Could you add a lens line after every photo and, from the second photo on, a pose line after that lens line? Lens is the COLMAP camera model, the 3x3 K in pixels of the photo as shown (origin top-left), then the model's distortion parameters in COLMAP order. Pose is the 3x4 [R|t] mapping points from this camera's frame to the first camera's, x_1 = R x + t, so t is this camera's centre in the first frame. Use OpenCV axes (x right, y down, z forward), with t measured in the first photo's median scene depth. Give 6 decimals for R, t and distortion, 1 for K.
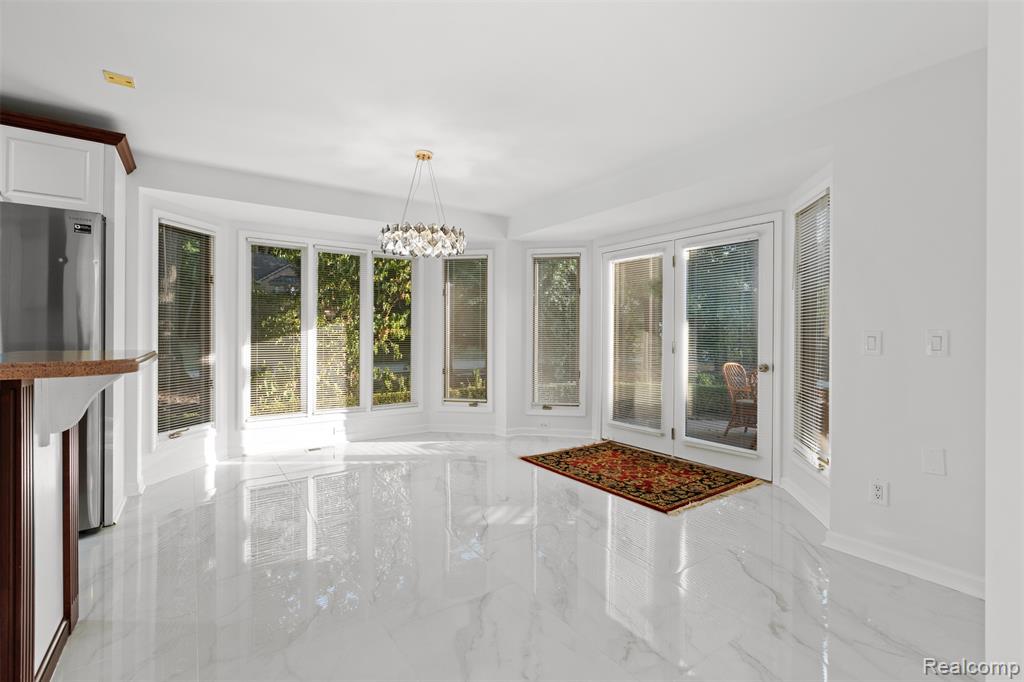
lens RADIAL K [[464.8, 0, 502.1], [0, 464.8, 341.9], [0, 0, 1]] dist [-0.000334, 0.001090]
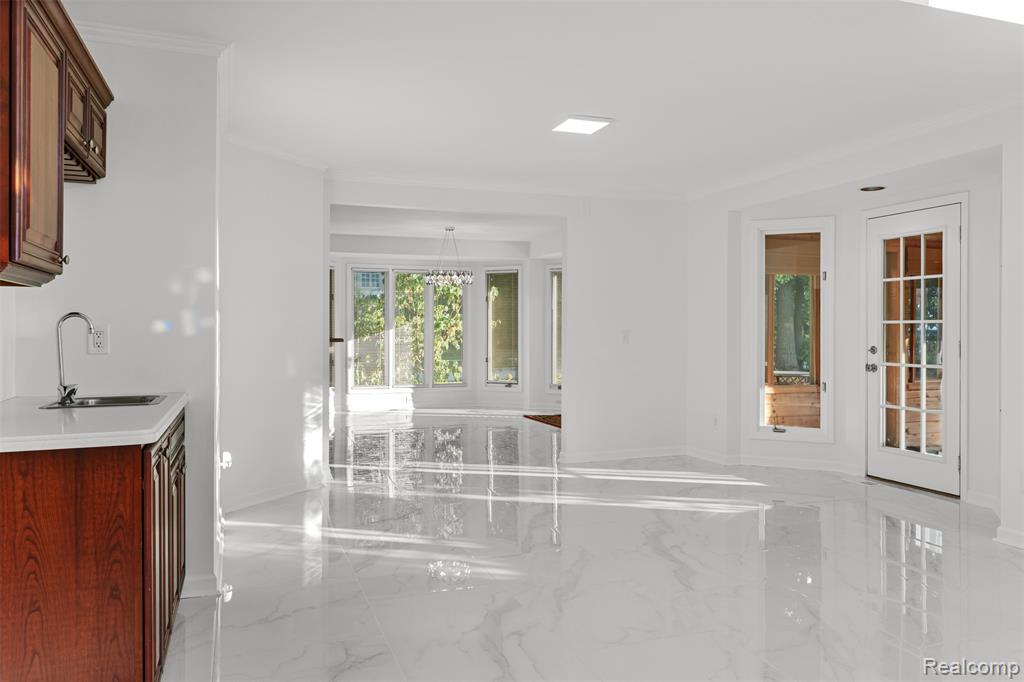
lens RADIAL K [[770.0, 0, 515.2], [0, 770.0, 335.3], [0, 0, 1]] dist [0.000329, -0.000291]
pose [[0.970352, -0.002484, -0.241682, 0.517734], [-0.000013, 0.999947, -0.010330, 0.018458], [0.241694, 0.010027, 0.970301, -1.171977]]
